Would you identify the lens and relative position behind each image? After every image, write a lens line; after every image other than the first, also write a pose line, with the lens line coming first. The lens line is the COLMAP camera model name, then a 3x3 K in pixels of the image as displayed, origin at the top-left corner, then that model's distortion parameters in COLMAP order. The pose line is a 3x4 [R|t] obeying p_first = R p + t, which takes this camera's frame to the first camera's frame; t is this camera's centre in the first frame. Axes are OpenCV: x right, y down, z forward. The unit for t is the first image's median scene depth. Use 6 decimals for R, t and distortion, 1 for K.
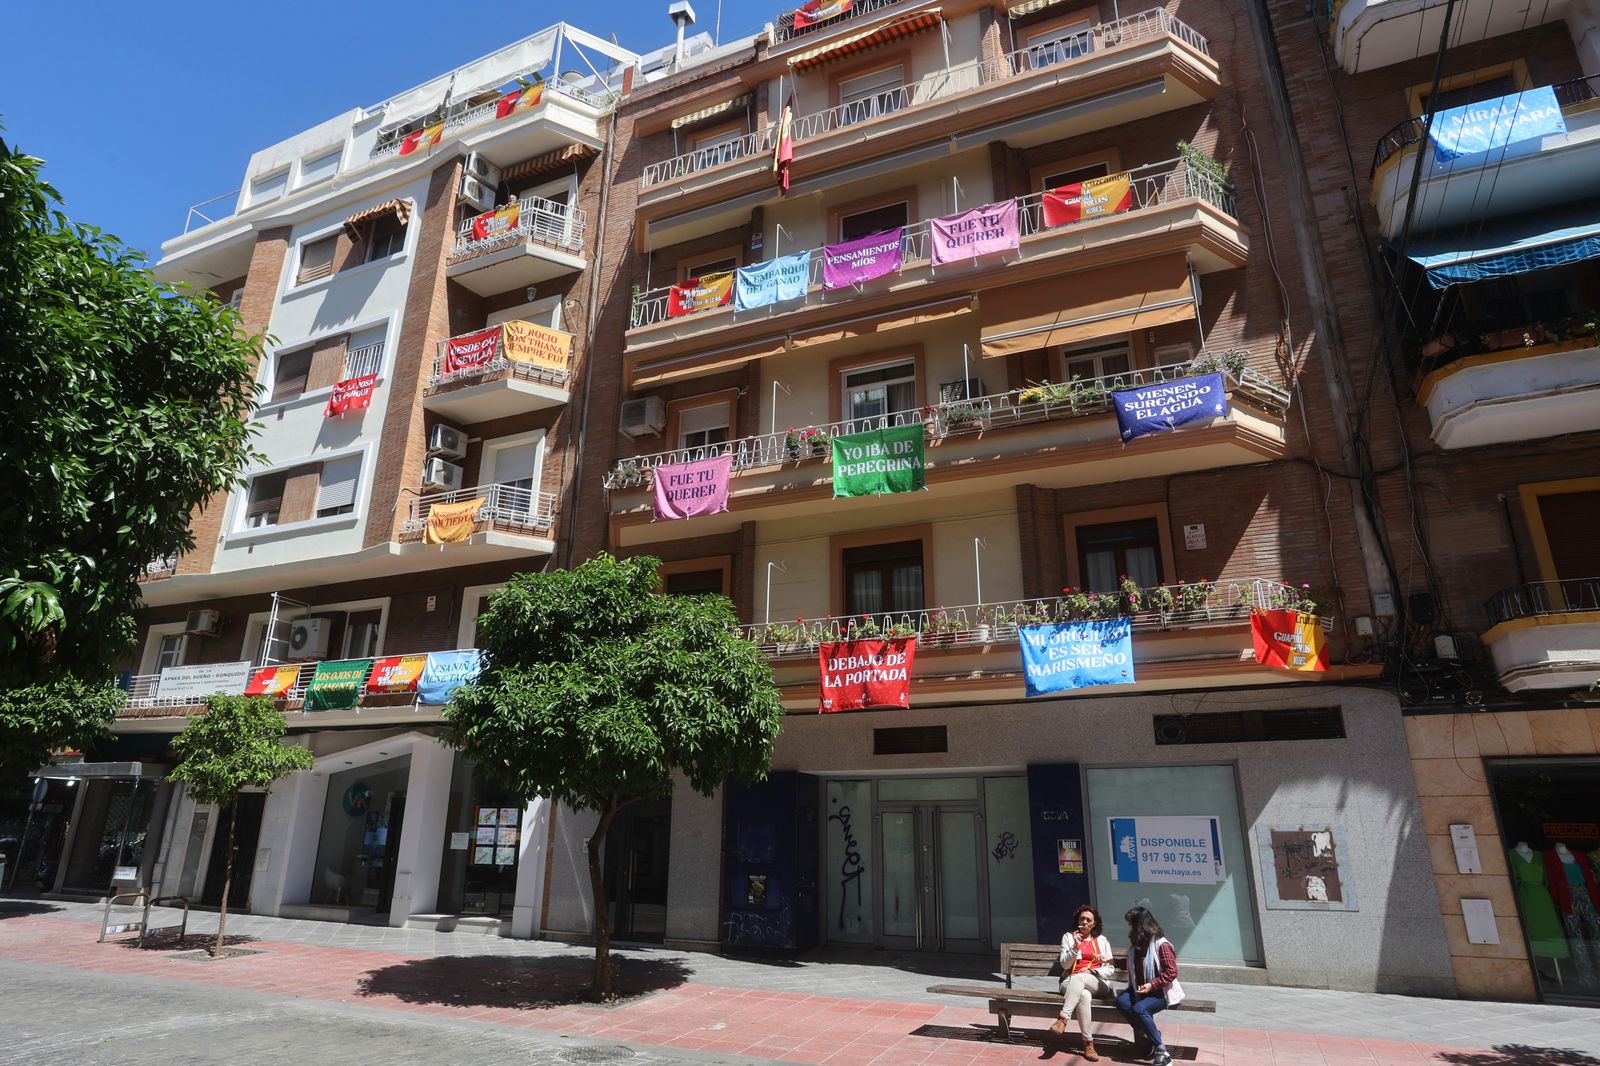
lens RADIAL K [[896.1, 0, 800.0], [0, 896.1, 533.0], [0, 0, 1]] dist [-0.069821, 0.048614]
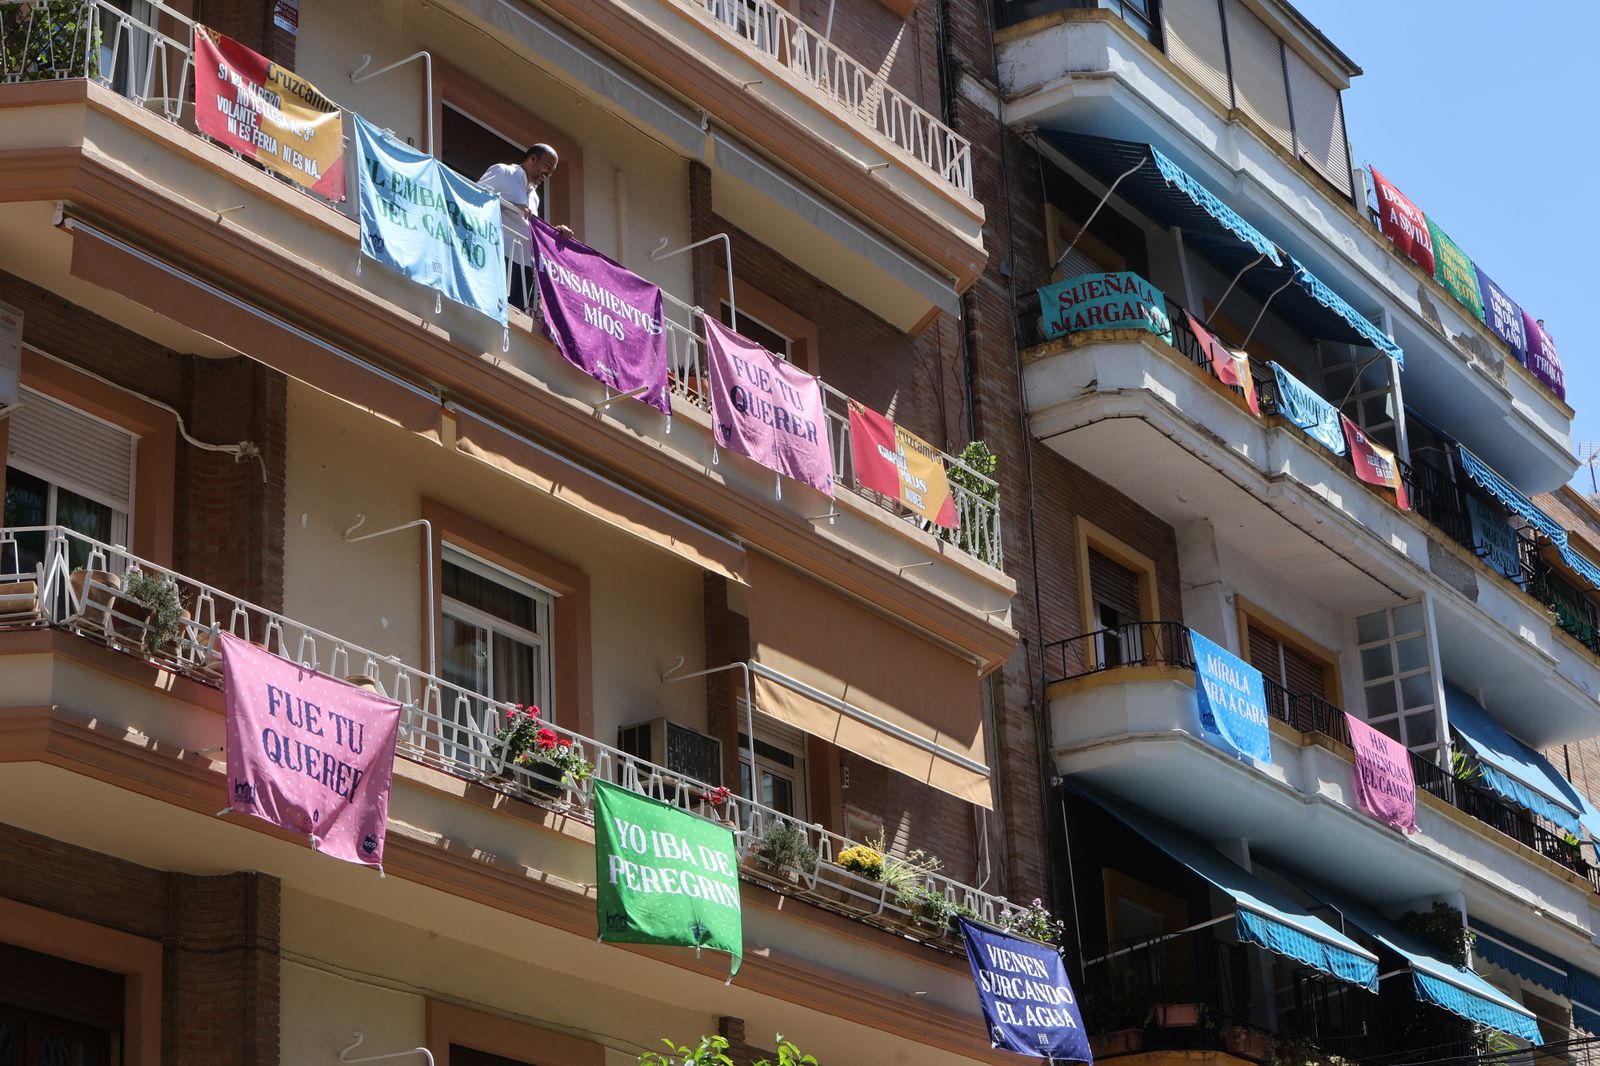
lens RADIAL K [[3136.7, 0, 797.1], [0, 3136.7, 615.6], [0, 0, 1]] dist [-0.268457, 0.002199]
pose [[0.208657, 0.336943, 0.918113, -1.174454], [-0.270107, 0.922116, -0.277026, 0.174612], [-0.939949, -0.190185, 0.283417, 0.539805]]
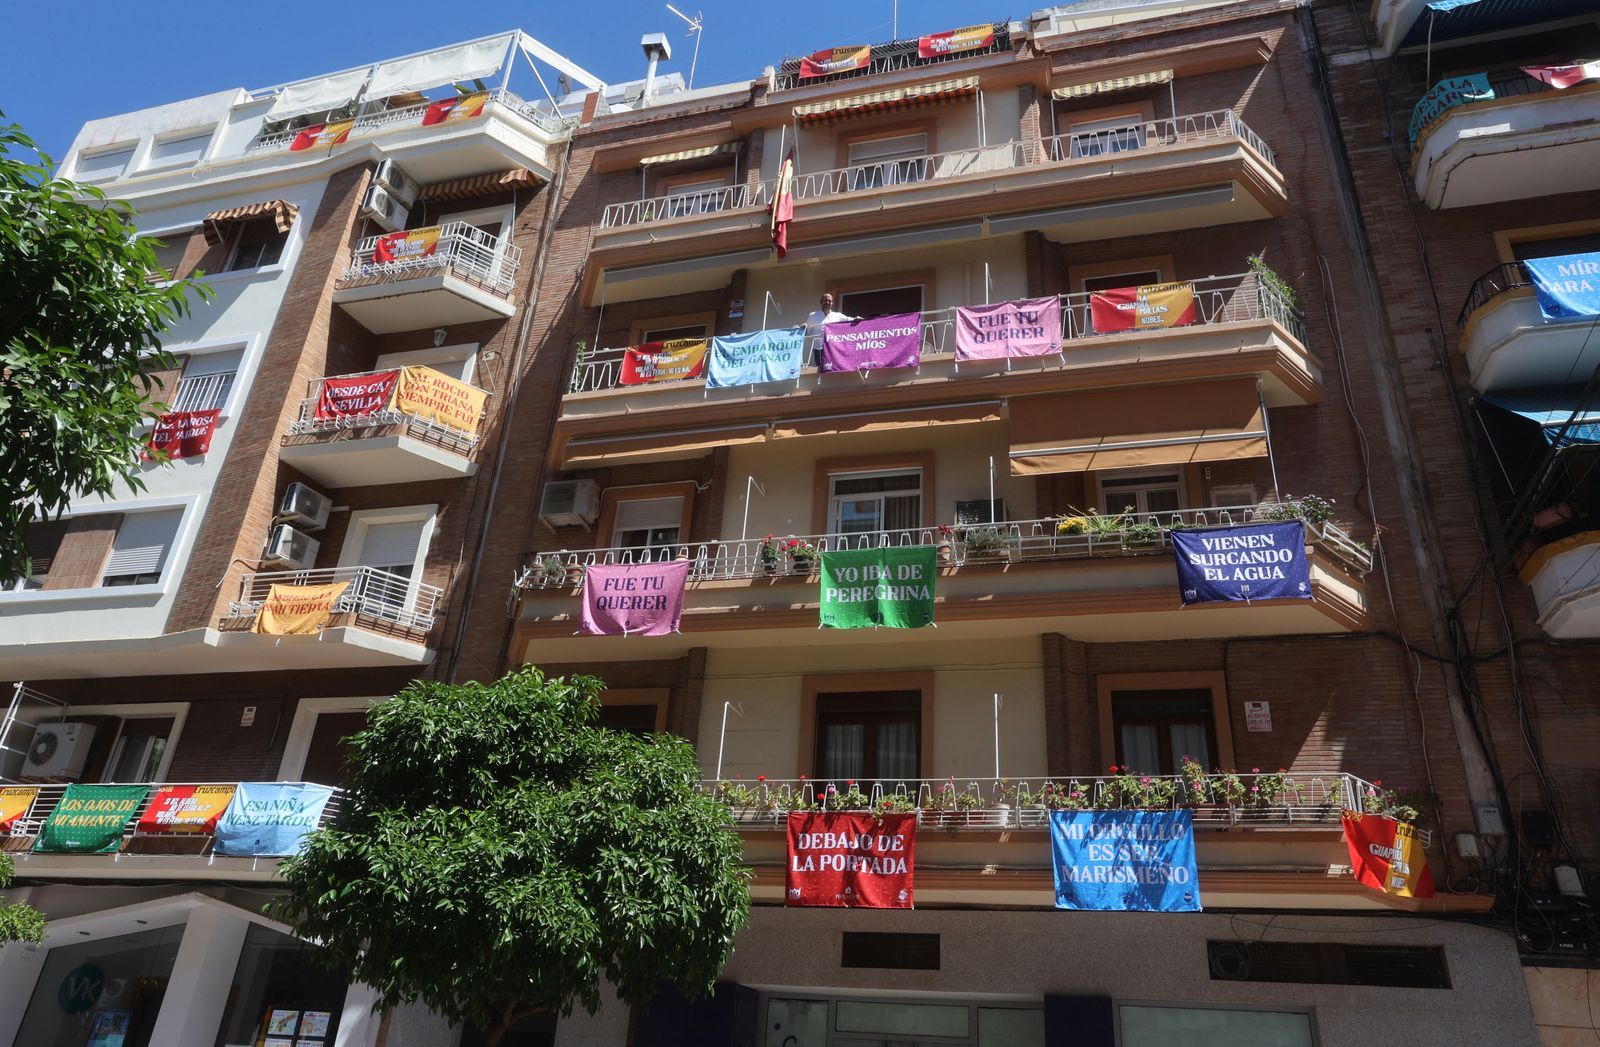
lens RADIAL K [[1068.3, 0, 810.1], [0, 1068.3, 532.3], [0, 0, 1]] dist [-0.047526, 0.057932]
pose [[0.988317, 0.109361, 0.106161, -0.075254], [-0.093318, 0.984898, -0.145836, 0.016166], [-0.120507, 0.134225, 0.983596, 0.056593]]
